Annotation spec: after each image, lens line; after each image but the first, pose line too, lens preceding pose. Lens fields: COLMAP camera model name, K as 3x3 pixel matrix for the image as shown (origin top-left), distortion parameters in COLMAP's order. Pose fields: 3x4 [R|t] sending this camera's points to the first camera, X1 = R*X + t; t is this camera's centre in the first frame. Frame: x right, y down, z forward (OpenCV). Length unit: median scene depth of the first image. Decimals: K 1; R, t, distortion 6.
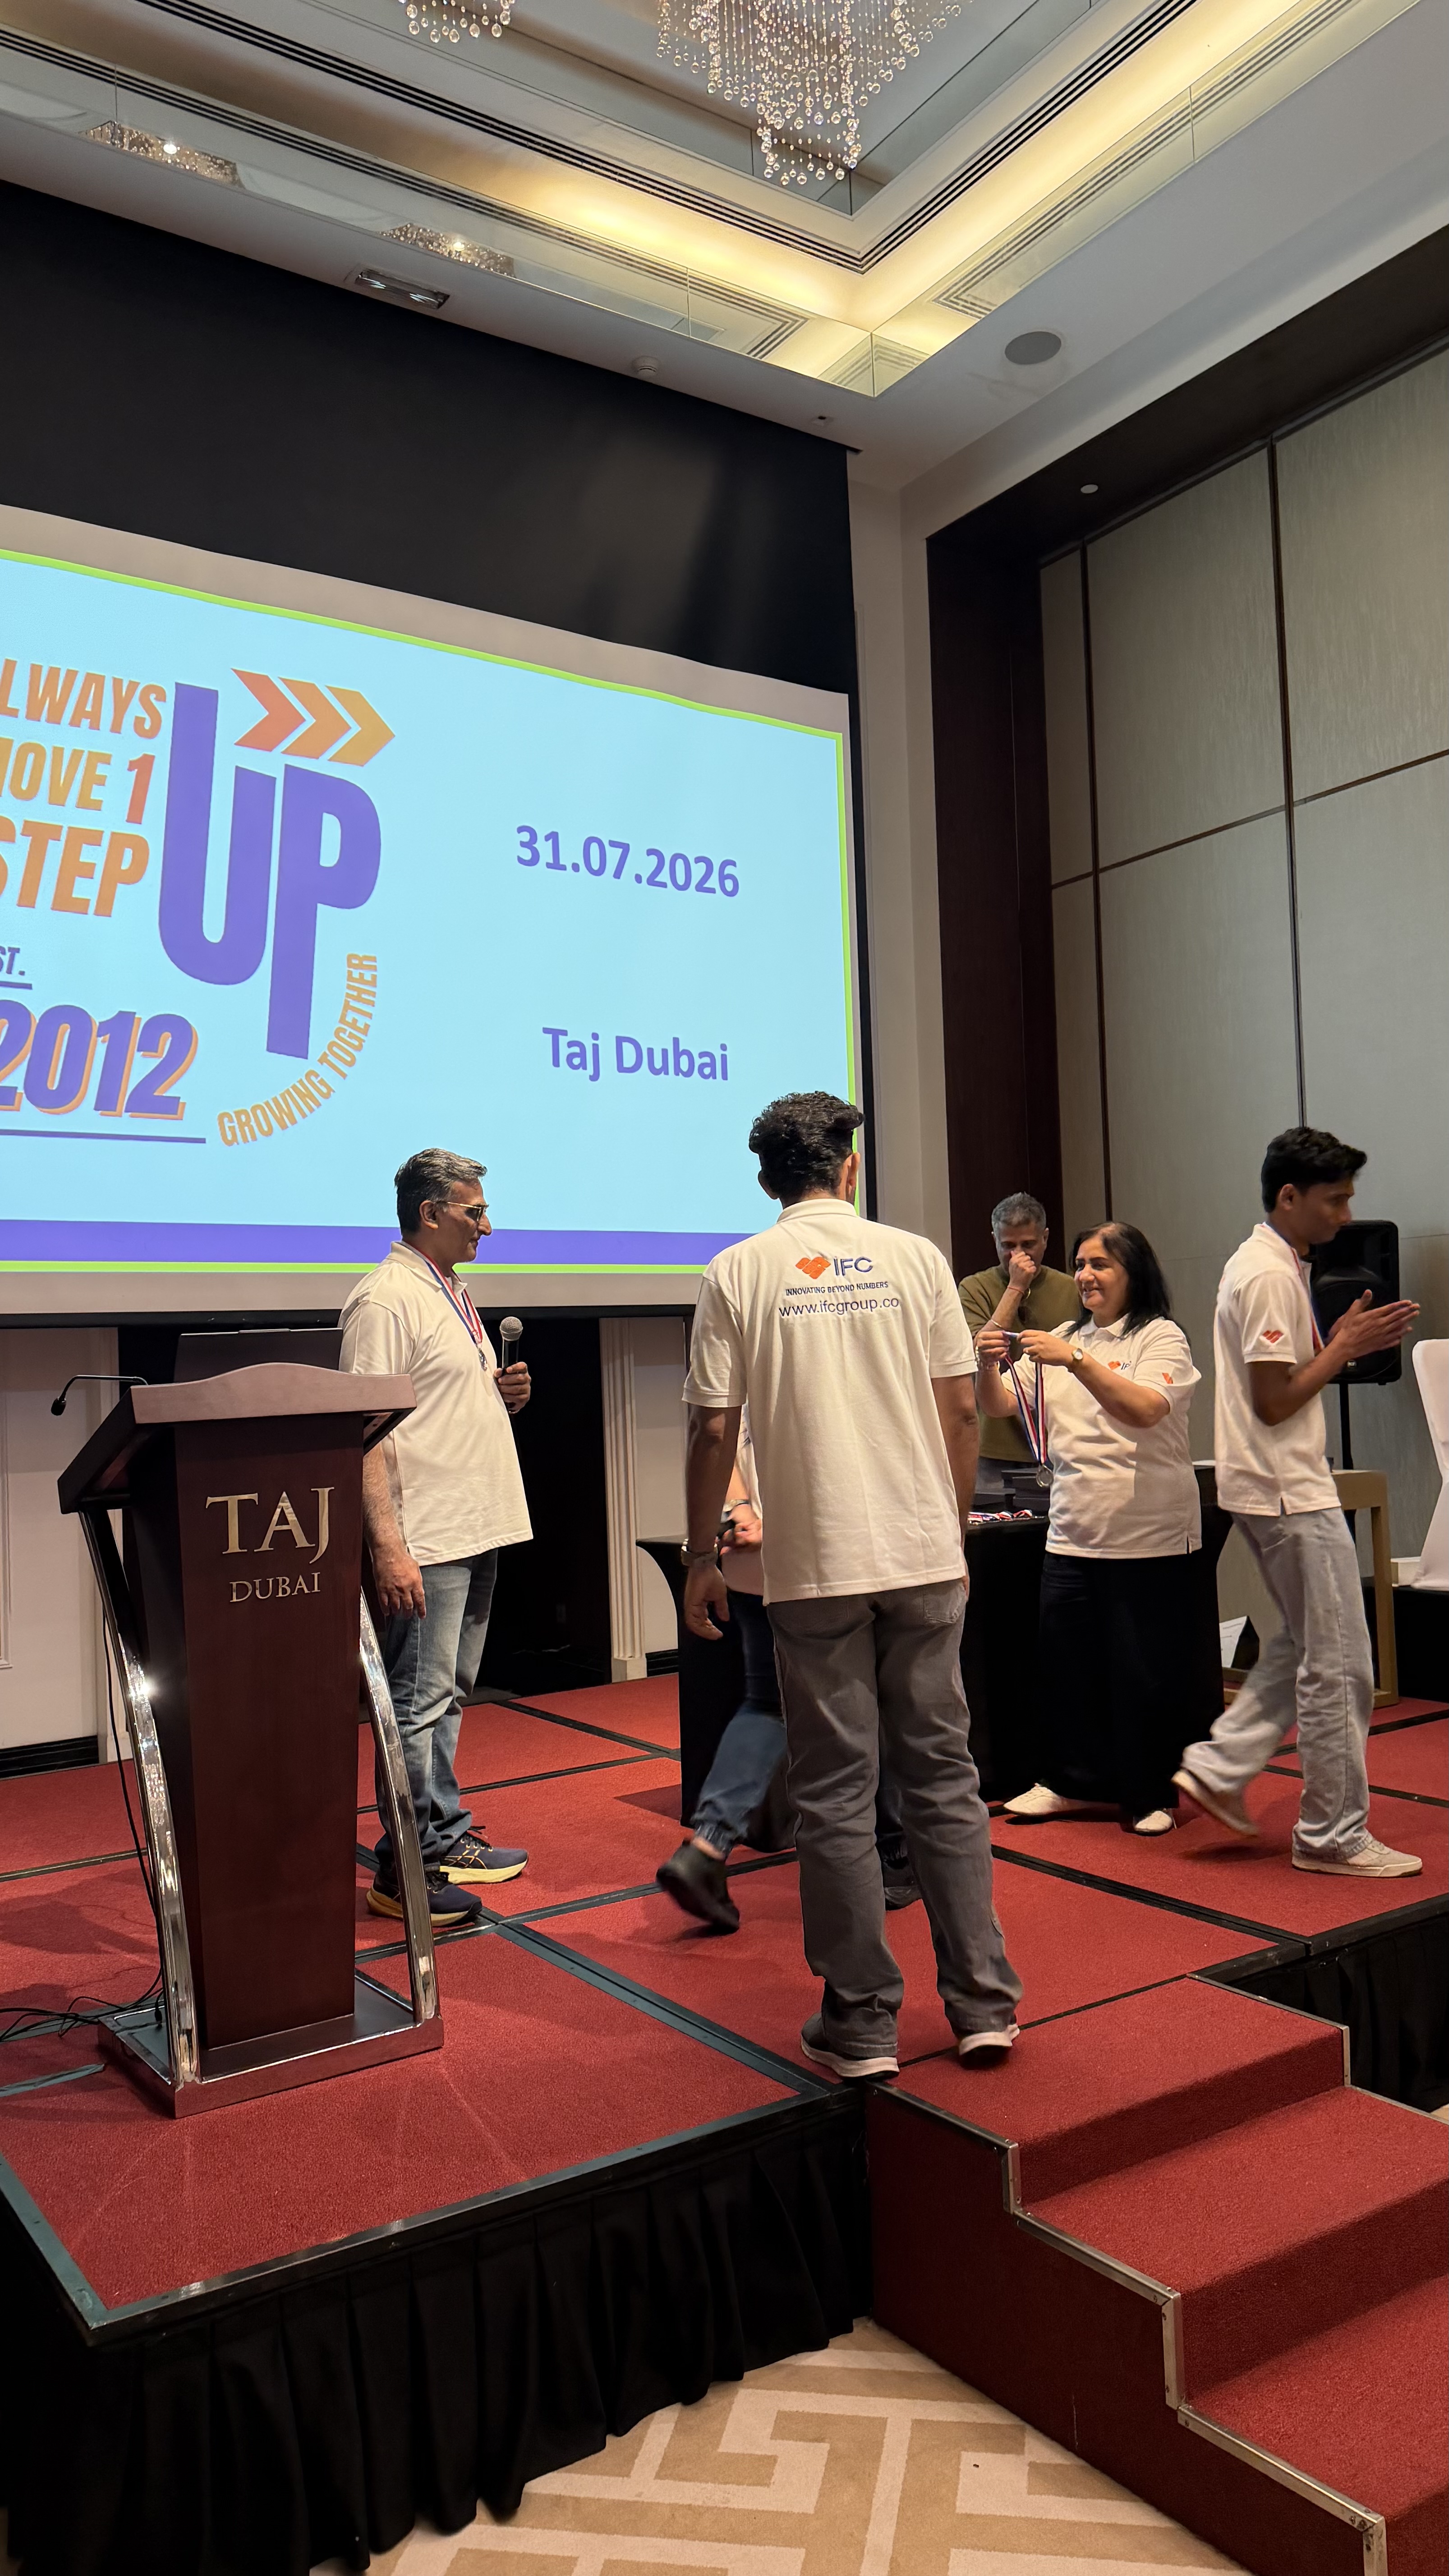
lens RADIAL K [[1842.7, 0, 725.2], [0, 1842.7, 1317.8], [0, 0, 1]] dist [0.085167, -0.114866]
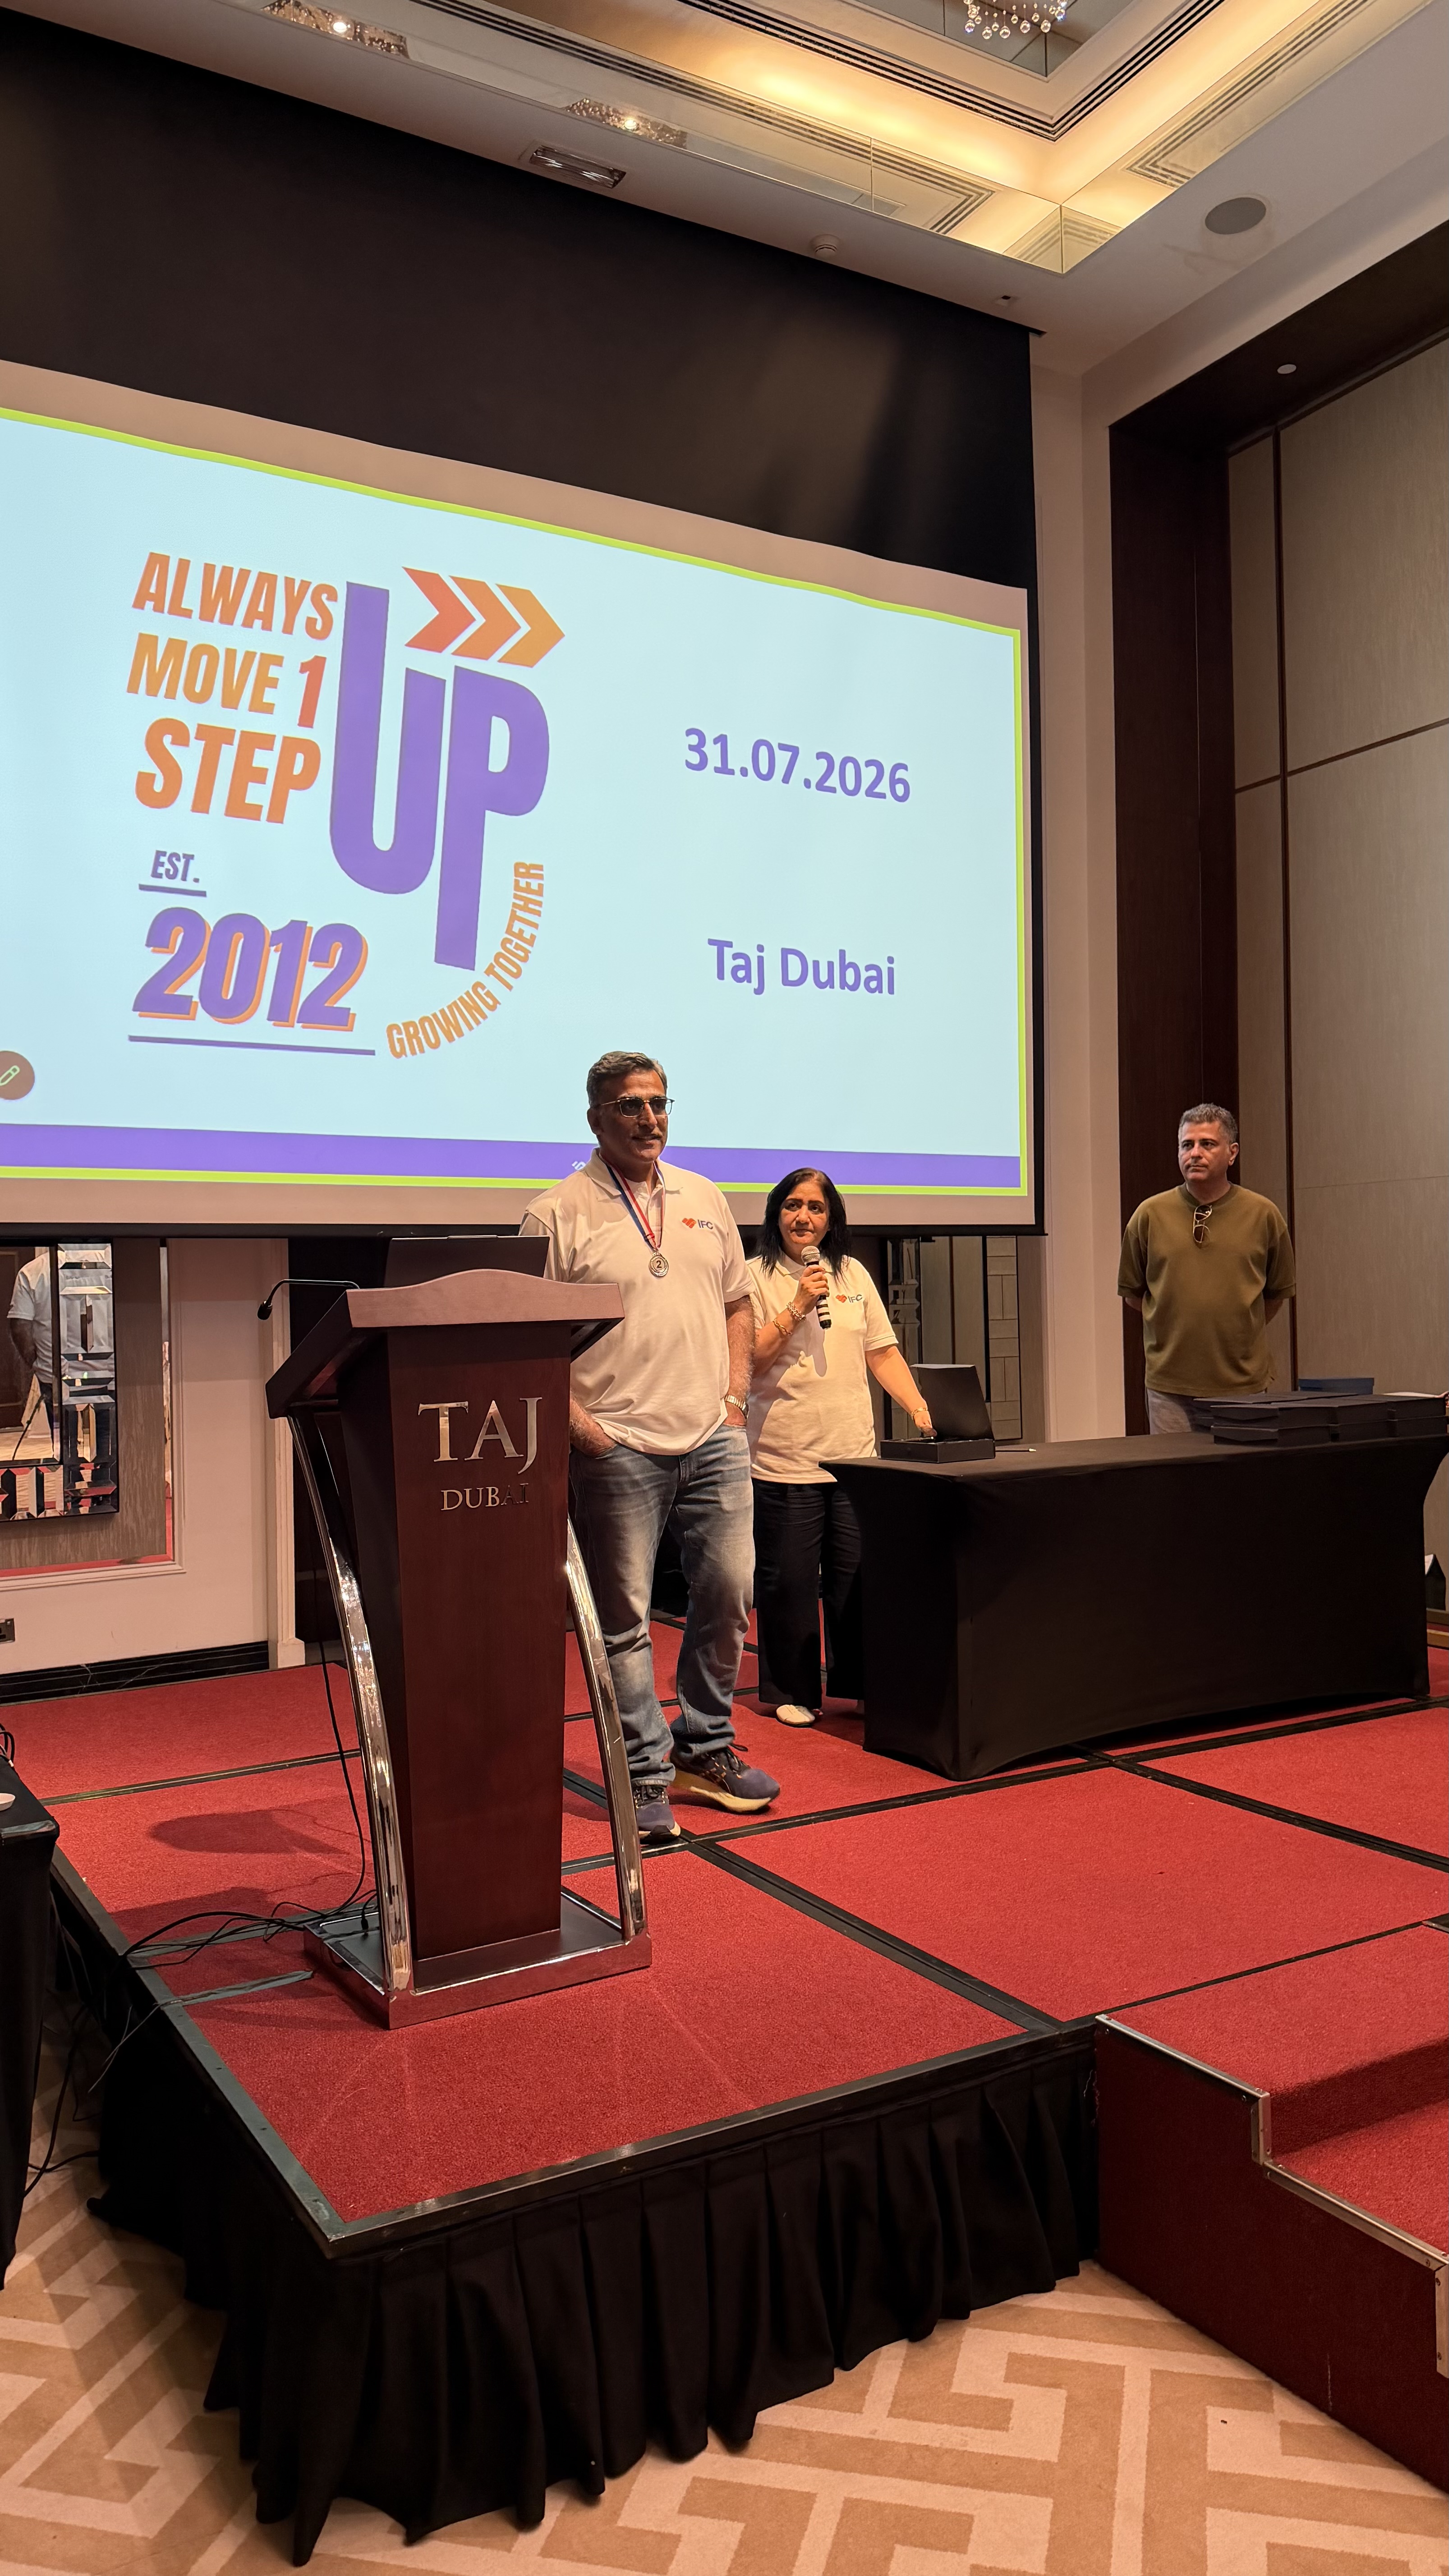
lens RADIAL K [[1842.7, 0, 719.4], [0, 1842.7, 1319.3], [0, 0, 1]] dist [0.085167, -0.114866]
pose [[0.997690, 0.015870, -0.066045, -0.026810], [-0.013219, 0.999097, 0.040388, 0.004901], [0.066626, -0.039422, 0.996999, 0.018258]]
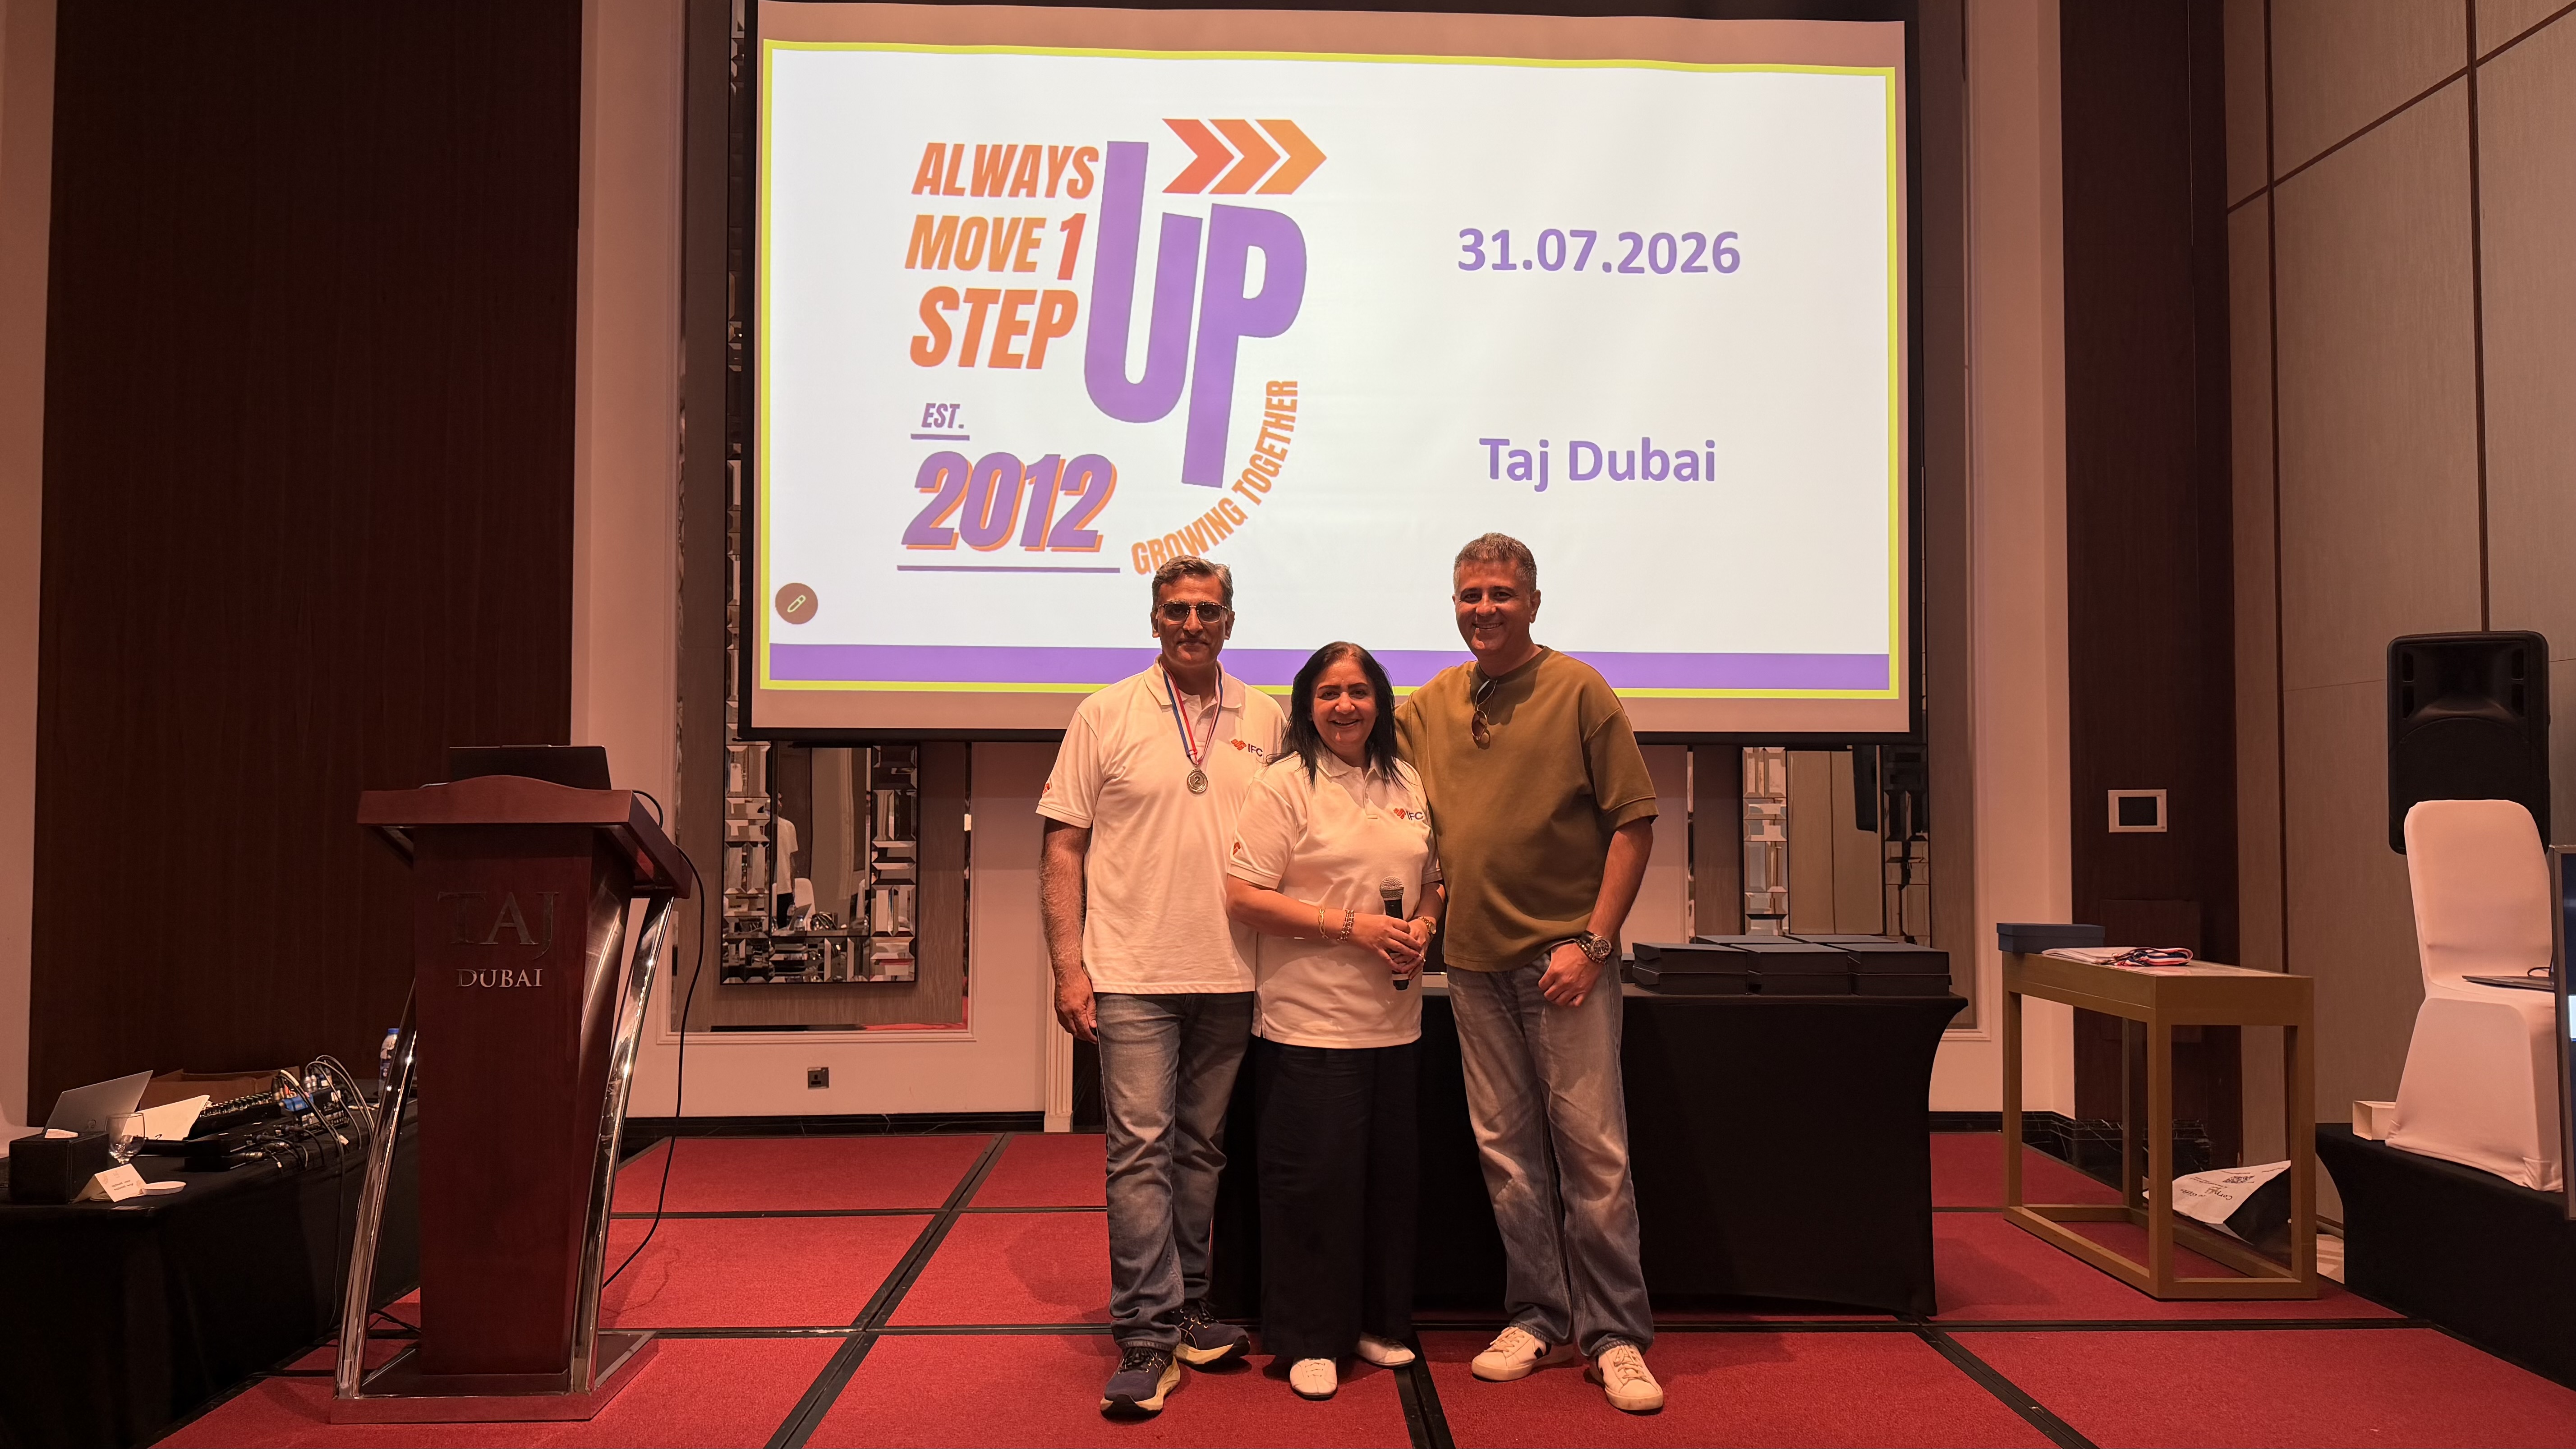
lens RADIAL K [[1842.7, 0, 1289.2], [0, 1842.7, 746.7], [0, 0, 1]] dist [0.085167, -0.114866]
pose [[0.840982, 0.021142, -0.540651, 0.360329], [-0.018489, 0.999776, 0.010336, -0.006179], [0.540748, 0.001304, 0.841184, 0.153419]]
